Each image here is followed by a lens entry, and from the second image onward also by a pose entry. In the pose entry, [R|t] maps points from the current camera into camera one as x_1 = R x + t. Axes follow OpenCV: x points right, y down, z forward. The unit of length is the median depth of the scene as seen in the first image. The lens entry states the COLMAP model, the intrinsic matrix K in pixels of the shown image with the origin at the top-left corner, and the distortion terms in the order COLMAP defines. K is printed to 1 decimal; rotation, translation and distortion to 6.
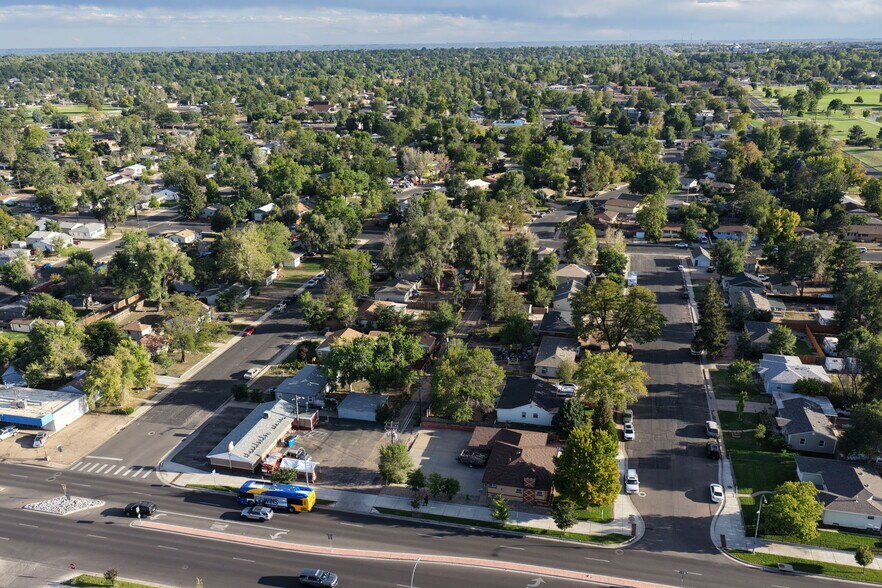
lens RADIAL K [[733.1, 0, 440.0], [0, 733.1, 299.7], [0, 0, 1]] dist [-0.015588, 0.039605]
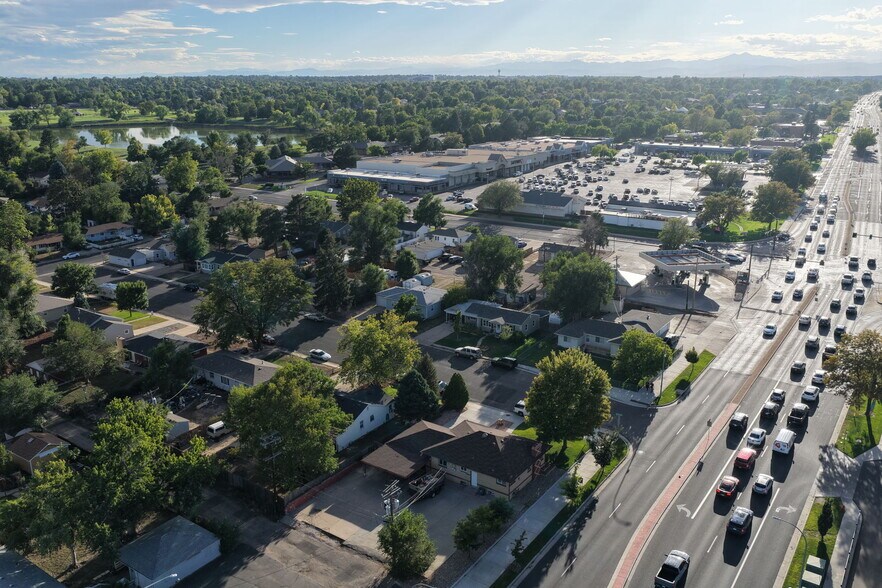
lens RADIAL K [[733.1, 0, 439.0], [0, 733.1, 296.0], [0, 0, 1]] dist [-0.015588, 0.039605]
pose [[0.353173, -0.255699, 0.899937, -0.472361], [0.309335, 0.939739, 0.145612, -0.045812], [-0.882939, 0.226956, 0.410987, 0.582306]]
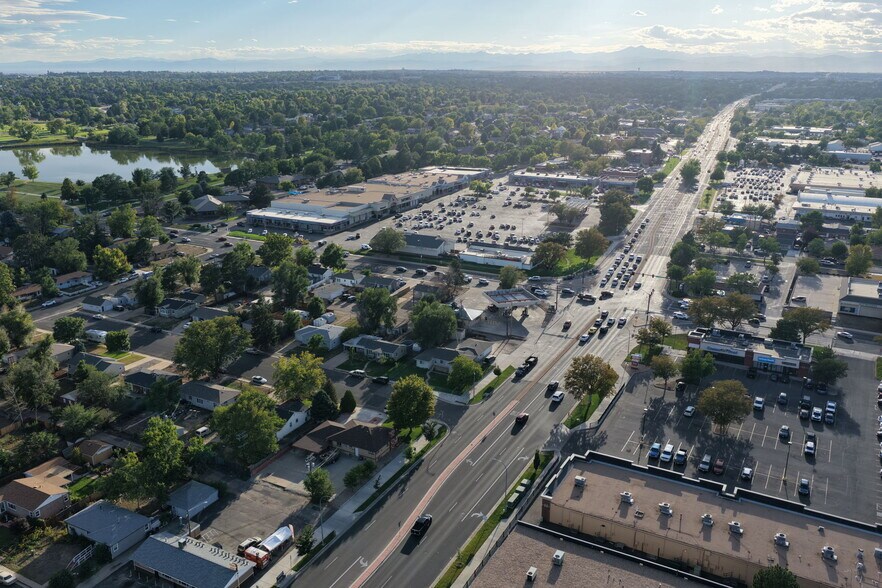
lens RADIAL K [[733.1, 0, 441.5], [0, 733.1, 293.9], [0, 0, 1]] dist [-0.015588, 0.039605]
pose [[0.233010, -0.272492, 0.933517, -0.889842], [0.315988, 0.929066, 0.192321, -0.198144], [-0.919706, 0.250167, 0.302586, 0.328861]]
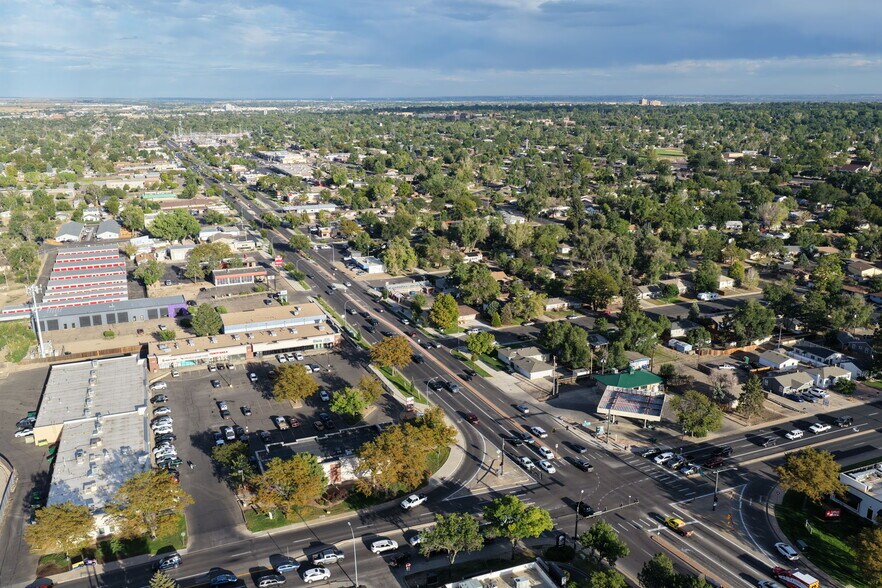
lens RADIAL K [[733.1, 0, 438.2], [0, 733.1, 294.0], [0, 0, 1]] dist [-0.015588, 0.039605]
pose [[0.605811, 0.217129, -0.765407, 1.559700], [-0.264024, 0.962388, 0.064037, 0.021289], [0.750523, 0.163292, 0.640352, -0.437197]]
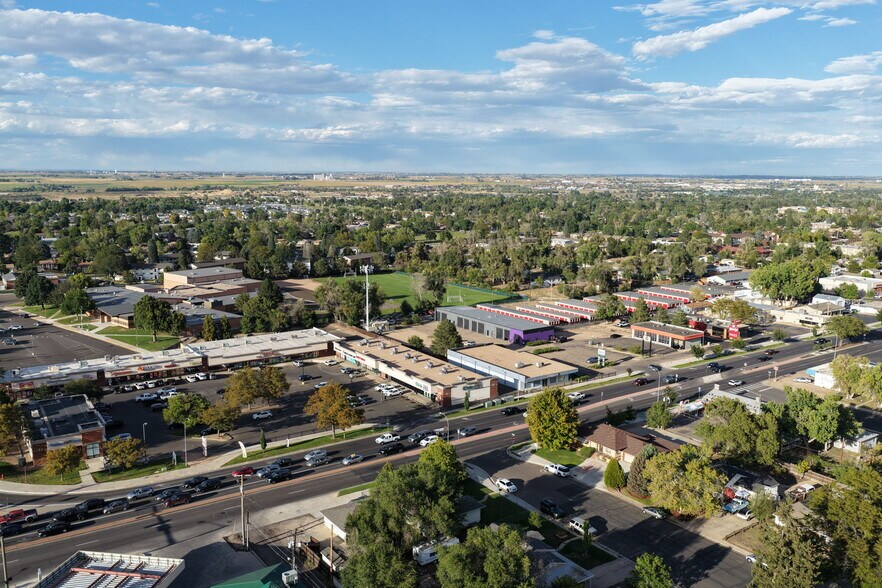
lens RADIAL K [[733.1, 0, 441.5], [0, 733.1, 298.5], [0, 0, 1]] dist [-0.015588, 0.039605]
pose [[-0.647342, 0.134233, -0.750287, 1.048868], [-0.250742, 0.892076, 0.375938, -0.346431], [0.719776, 0.431489, -0.543820, 1.173852]]
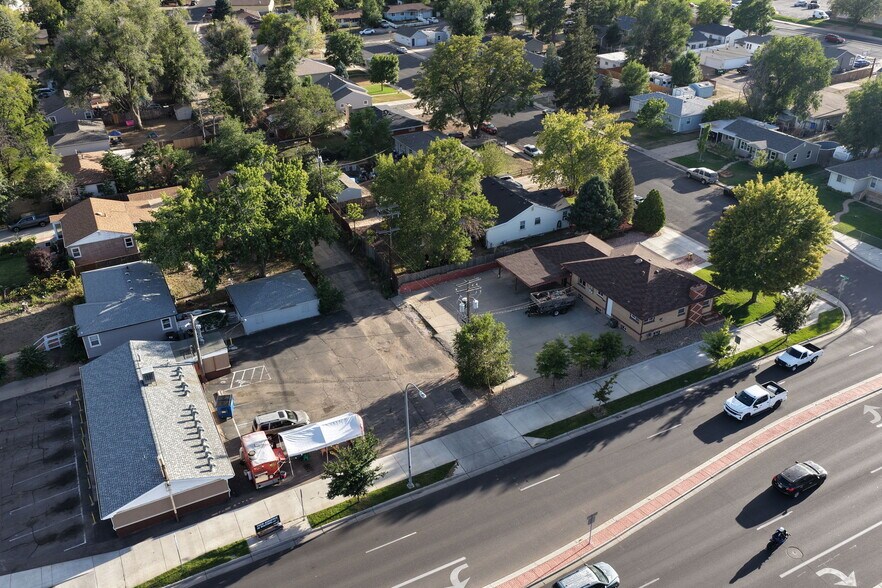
lens RADIAL K [[733.1, 0, 437.9], [0, 733.1, 294.1], [0, 0, 1]] dist [-0.015588, 0.039605]
pose [[0.751224, -0.324358, 0.574851, -0.329043], [0.220622, 0.944226, 0.244464, 0.037176], [-0.622084, -0.056822, 0.780886, 0.515996]]
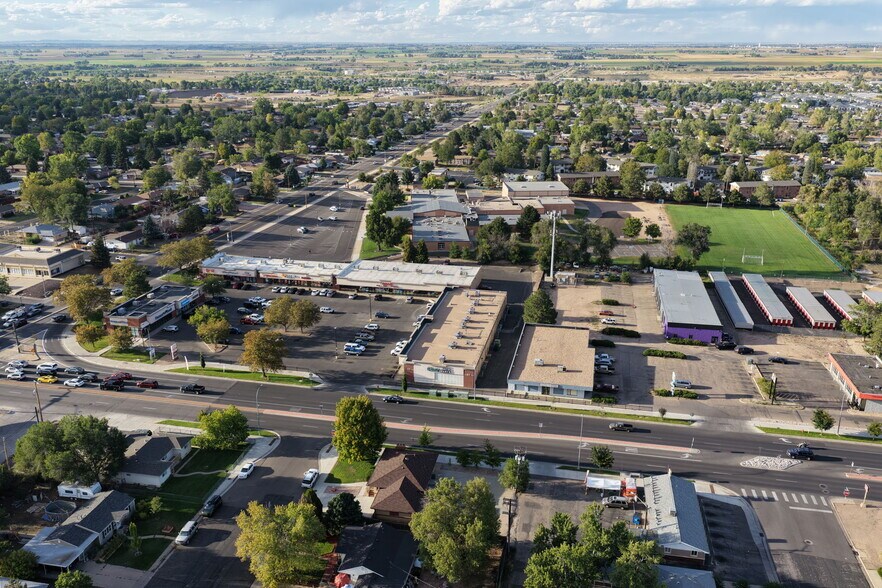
lens RADIAL K [[733.1, 0, 436.4], [0, 733.1, 293.3], [0, 0, 1]] dist [-0.015588, 0.039605]
pose [[-0.998475, 0.026043, -0.048680, 0.087446], [-0.009532, 0.787185, 0.616643, -0.602226], [0.054380, 0.616166, -0.785737, 1.472833]]
